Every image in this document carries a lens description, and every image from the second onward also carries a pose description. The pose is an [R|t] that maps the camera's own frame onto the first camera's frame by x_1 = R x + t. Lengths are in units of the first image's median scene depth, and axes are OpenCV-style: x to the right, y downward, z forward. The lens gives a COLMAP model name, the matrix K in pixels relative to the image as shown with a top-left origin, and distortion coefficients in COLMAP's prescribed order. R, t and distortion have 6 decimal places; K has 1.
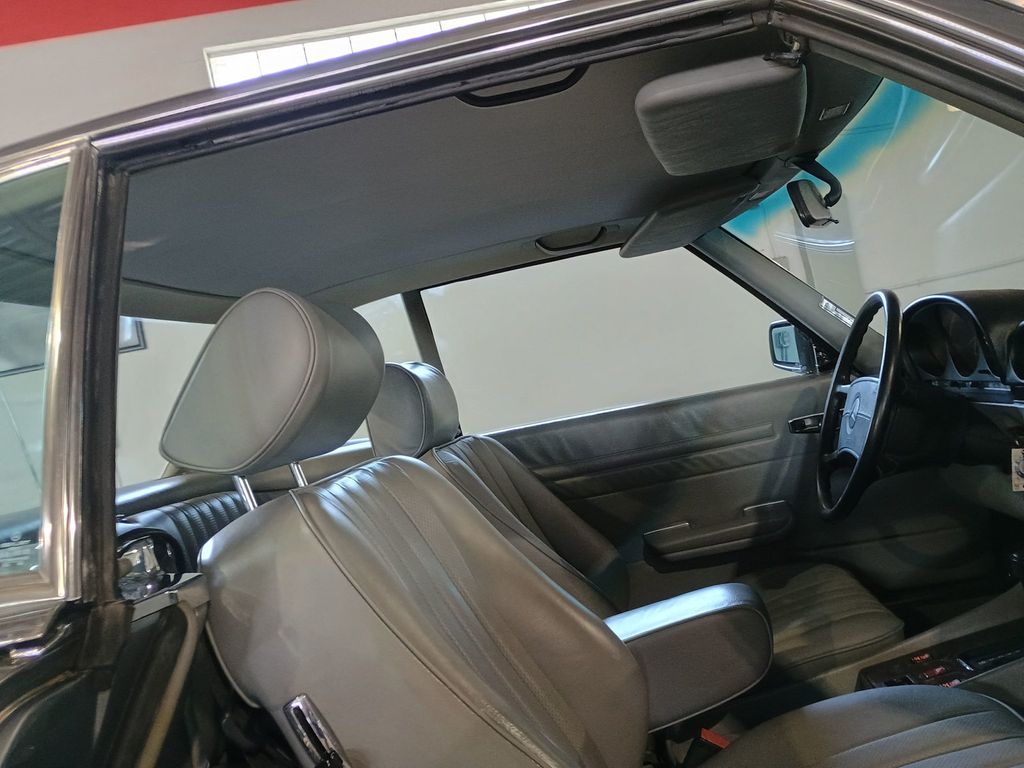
lens RADIAL K [[881.0, 0, 503.2], [0, 881.0, 388.5], [0, 0, 1]] dist [0.049804, -0.073007]
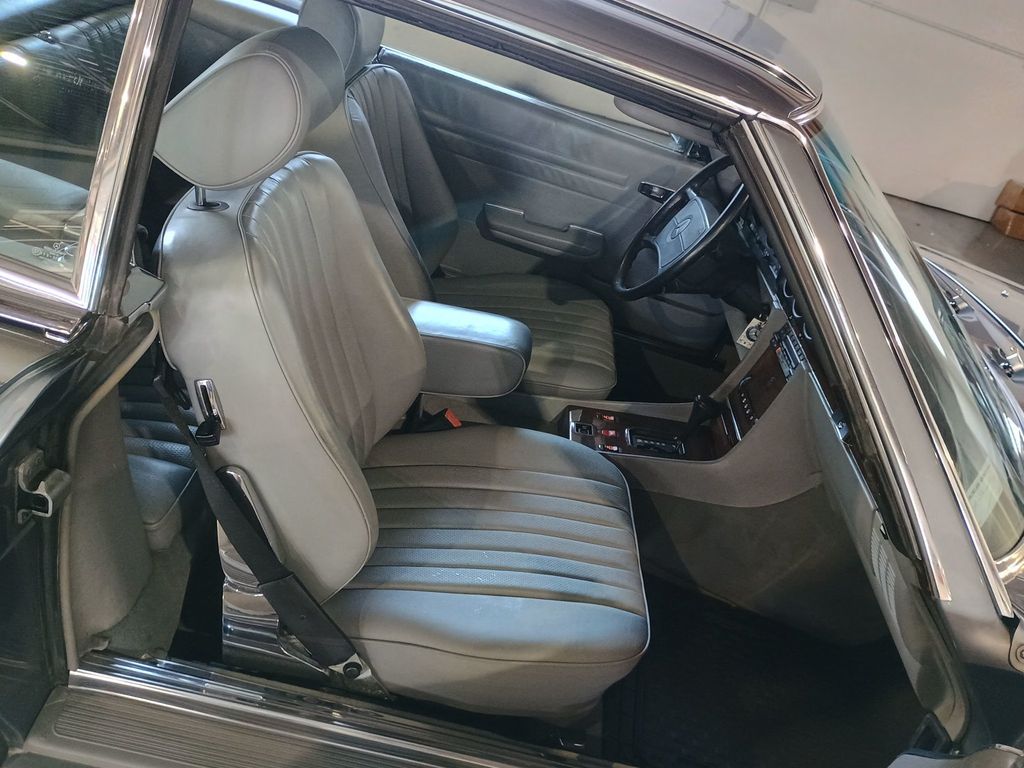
lens RADIAL K [[881.0, 0, 513.0], [0, 881.0, 400.5], [0, 0, 1]] dist [0.049804, -0.073007]
pose [[0.872360, 0.373220, 0.315746, -0.101419], [-0.484263, 0.748134, 0.453635, -0.239079], [-0.066915, -0.548637, 0.833379, -0.131599]]
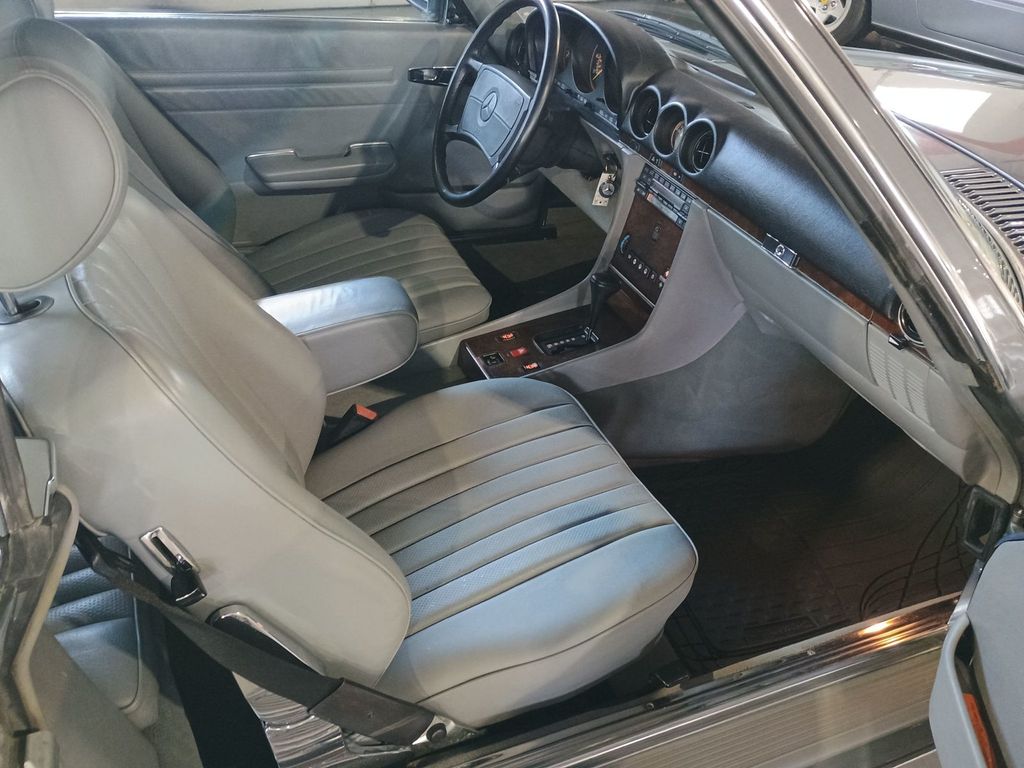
lens RADIAL K [[881.0, 0, 534.0], [0, 881.0, 422.9], [0, 0, 1]] dist [0.049804, -0.073007]
pose [[0.824144, -0.062822, 0.562885, -0.195867], [-0.262571, 0.838201, 0.477991, -0.182802], [-0.501840, -0.541731, 0.674303, 0.030830]]
